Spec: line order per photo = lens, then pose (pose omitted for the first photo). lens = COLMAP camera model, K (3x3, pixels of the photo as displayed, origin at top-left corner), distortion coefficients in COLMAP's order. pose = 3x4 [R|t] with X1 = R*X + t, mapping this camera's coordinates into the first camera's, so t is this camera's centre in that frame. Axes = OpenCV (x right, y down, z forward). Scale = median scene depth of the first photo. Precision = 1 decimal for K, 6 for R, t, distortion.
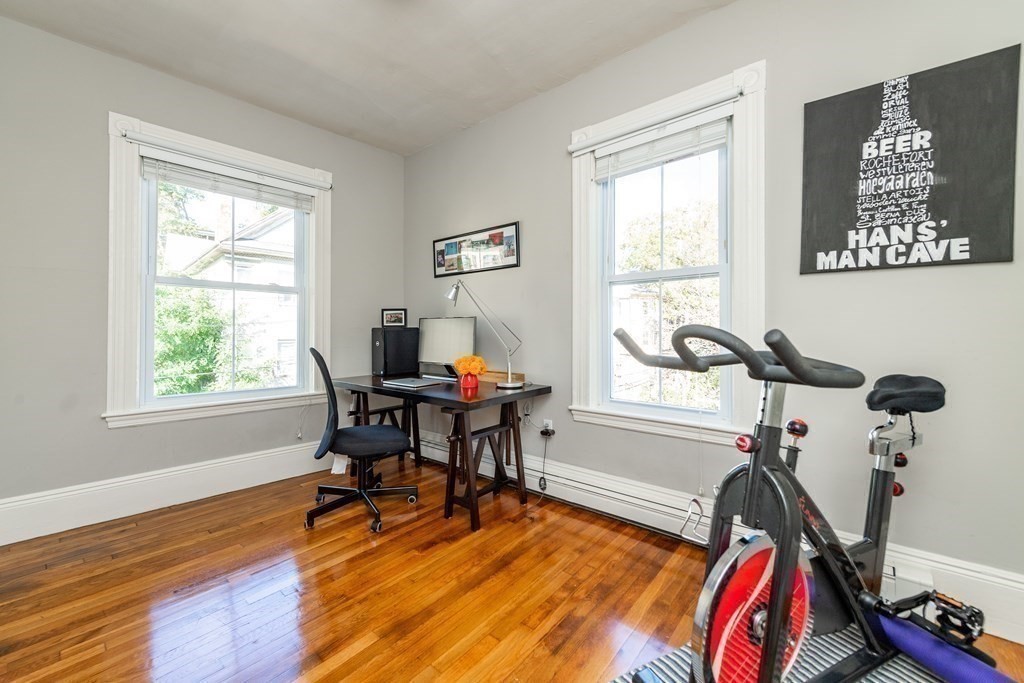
lens RADIAL K [[409.3, 0, 509.6], [0, 409.3, 339.5], [0, 0, 1]] dist [0.008364, -0.001338]
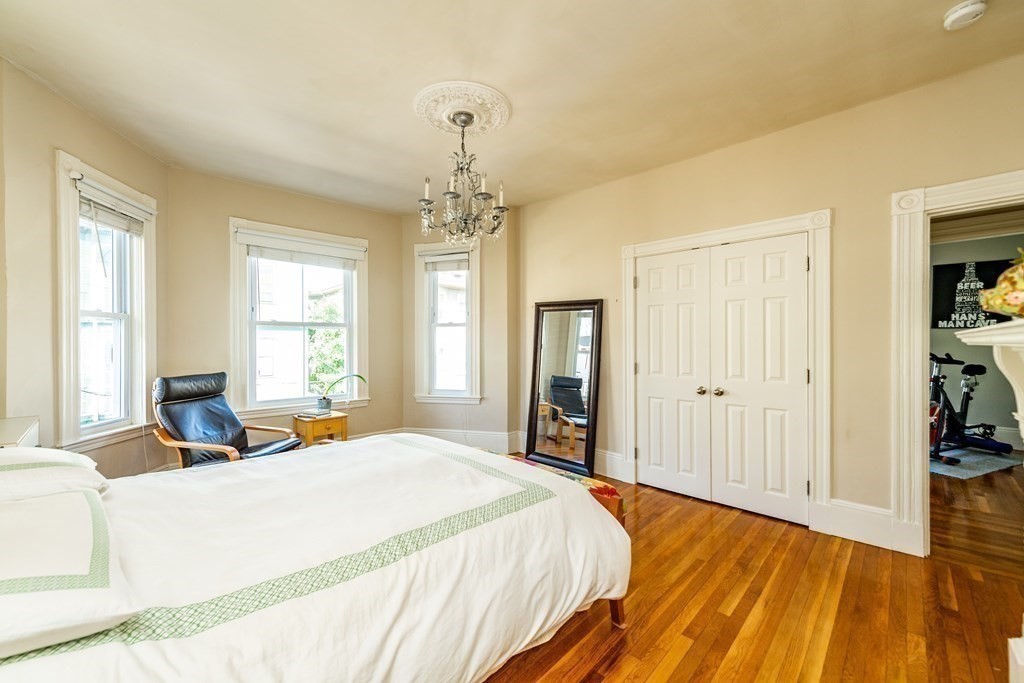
lens RADIAL K [[409.3, 0, 509.9], [0, 409.3, 345.0], [0, 0, 1]] dist [0.008364, -0.001338]
pose [[0.997145, -0.002077, -0.075485, -2.057418], [0.002658, 0.999968, 0.007600, -0.087333], [0.075467, -0.007779, 0.997118, -2.124282]]
